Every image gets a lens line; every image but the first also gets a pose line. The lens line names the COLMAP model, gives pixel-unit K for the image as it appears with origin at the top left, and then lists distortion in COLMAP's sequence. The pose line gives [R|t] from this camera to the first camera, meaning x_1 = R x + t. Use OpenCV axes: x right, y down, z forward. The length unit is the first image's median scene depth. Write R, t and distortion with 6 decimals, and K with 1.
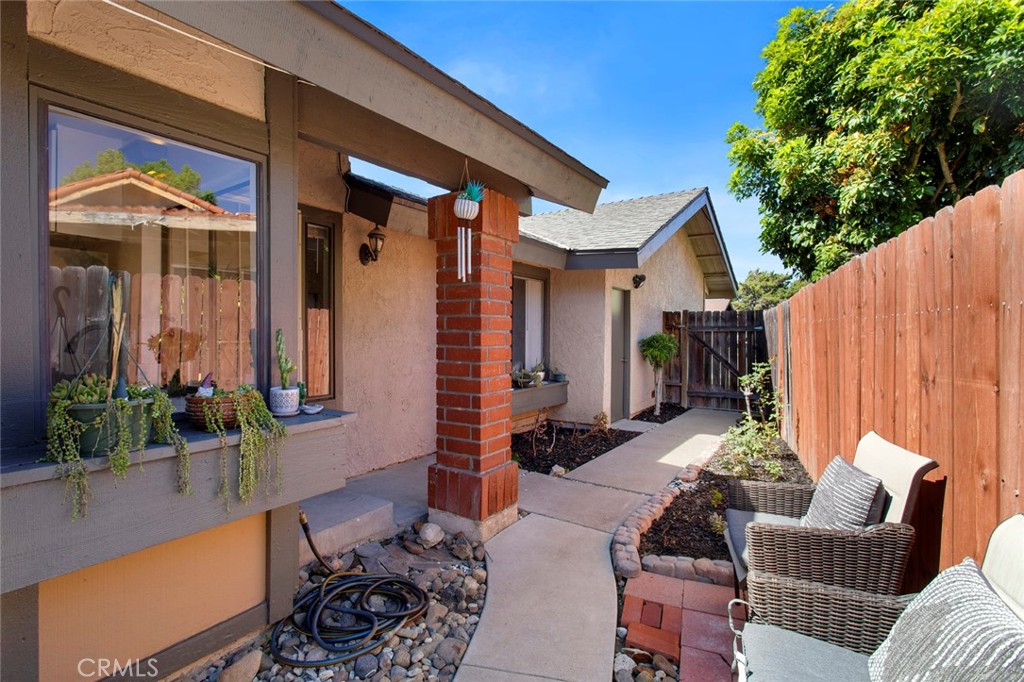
lens RADIAL K [[504.3, 0, 512.7], [0, 504.3, 330.7], [0, 0, 1]] dist [-0.001889, 0.000202]
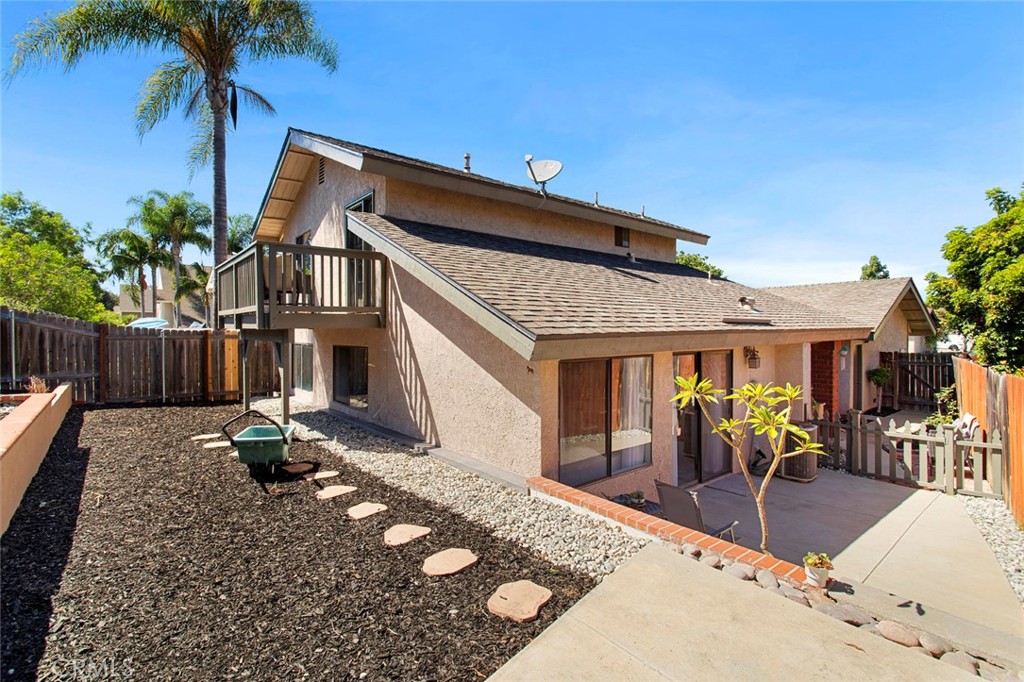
lens RADIAL K [[478.5, 0, 511.3], [0, 478.5, 335.6], [0, 0, 1]] dist [0.001754, 0.000362]
pose [[0.949889, -0.003606, -0.312565, -0.422014], [0.005608, 0.999969, 0.005503, -0.123693], [0.312536, -0.006980, 0.949880, -1.028664]]
